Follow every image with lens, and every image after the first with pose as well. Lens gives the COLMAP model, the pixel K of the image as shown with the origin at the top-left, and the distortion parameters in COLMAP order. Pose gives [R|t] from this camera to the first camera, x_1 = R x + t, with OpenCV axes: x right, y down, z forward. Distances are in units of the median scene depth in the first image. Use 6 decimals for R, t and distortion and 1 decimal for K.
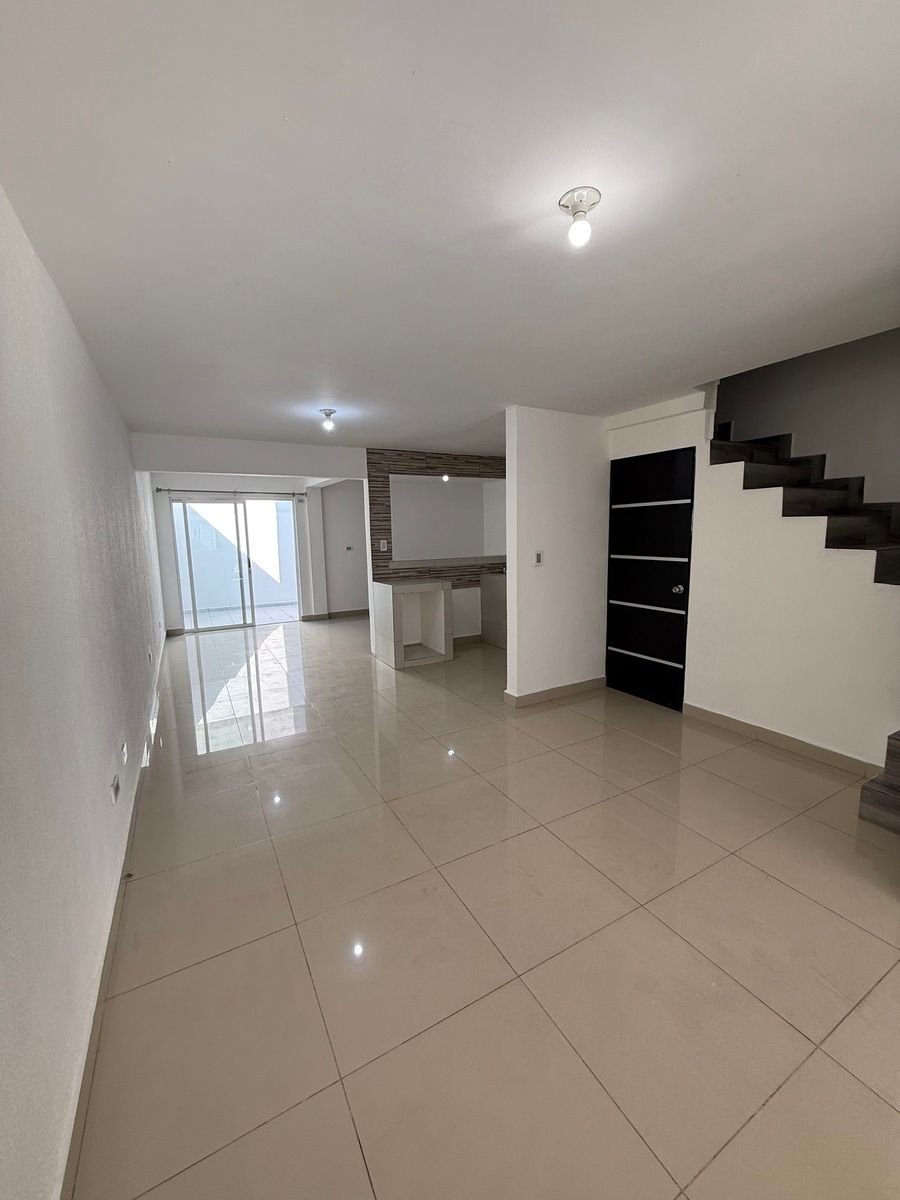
lens RADIAL K [[478.8, 0, 450.2], [0, 478.8, 599.6], [0, 0, 1]] dist [0.000514, 0.000008]
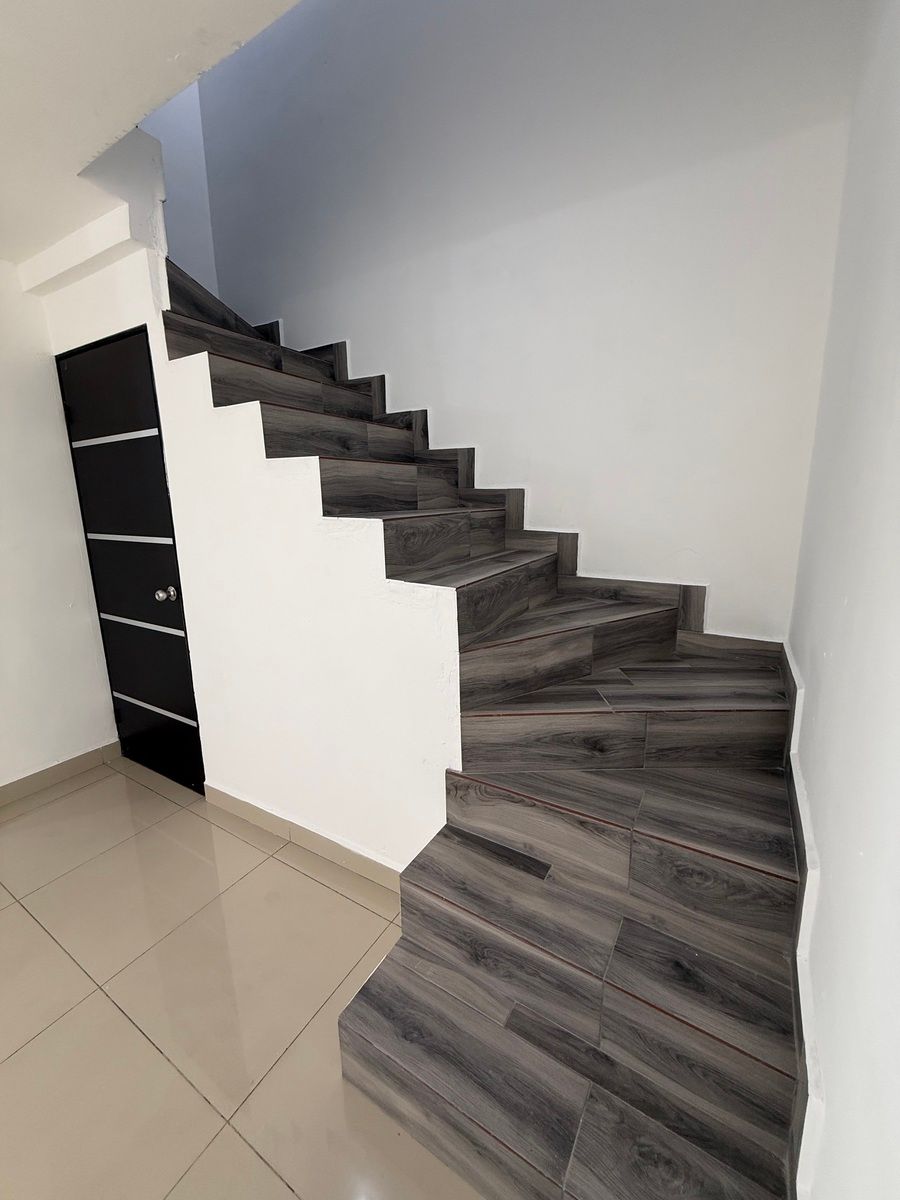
lens RADIAL K [[478.8, 0, 454.9], [0, 478.8, 595.6], [0, 0, 1]] dist [0.000514, 0.000008]
pose [[0.869638, -0.091048, 0.485222, 0.516457], [0.067830, 0.995562, 0.065240, -0.034243], [-0.489008, -0.023823, 0.871954, 0.363781]]
